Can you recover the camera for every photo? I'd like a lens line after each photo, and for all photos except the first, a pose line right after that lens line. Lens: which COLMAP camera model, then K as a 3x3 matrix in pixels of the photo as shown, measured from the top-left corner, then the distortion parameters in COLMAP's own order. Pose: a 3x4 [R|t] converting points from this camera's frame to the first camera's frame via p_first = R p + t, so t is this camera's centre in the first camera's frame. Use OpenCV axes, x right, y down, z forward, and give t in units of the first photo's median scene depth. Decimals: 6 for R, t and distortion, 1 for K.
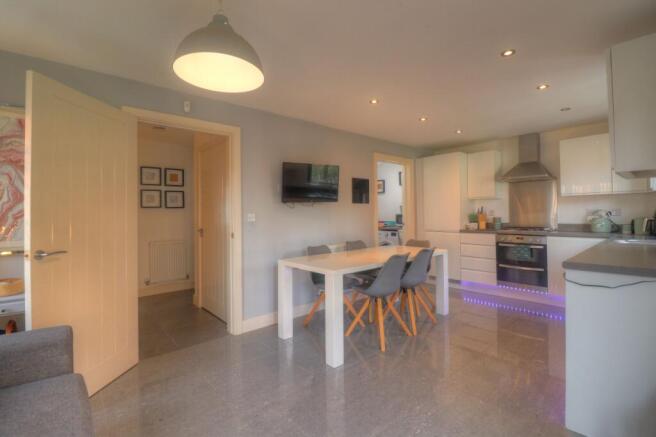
lens RADIAL K [[306.1, 0, 327.8], [0, 306.1, 213.9], [0, 0, 1]] dist [-0.000130, -0.000267]
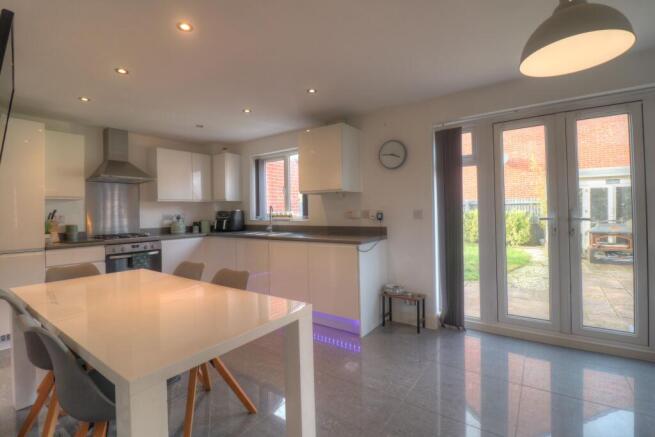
lens RADIAL K [[305.6, 0, 327.3], [0, 305.6, 213.9], [0, 0, 1]] dist [-0.000130, -0.000267]
pose [[-0.222251, 0.007826, 0.974958, -0.364391], [0.024574, 0.999695, -0.002423, 0.001269], [-0.974680, 0.023420, -0.222376, 0.655685]]
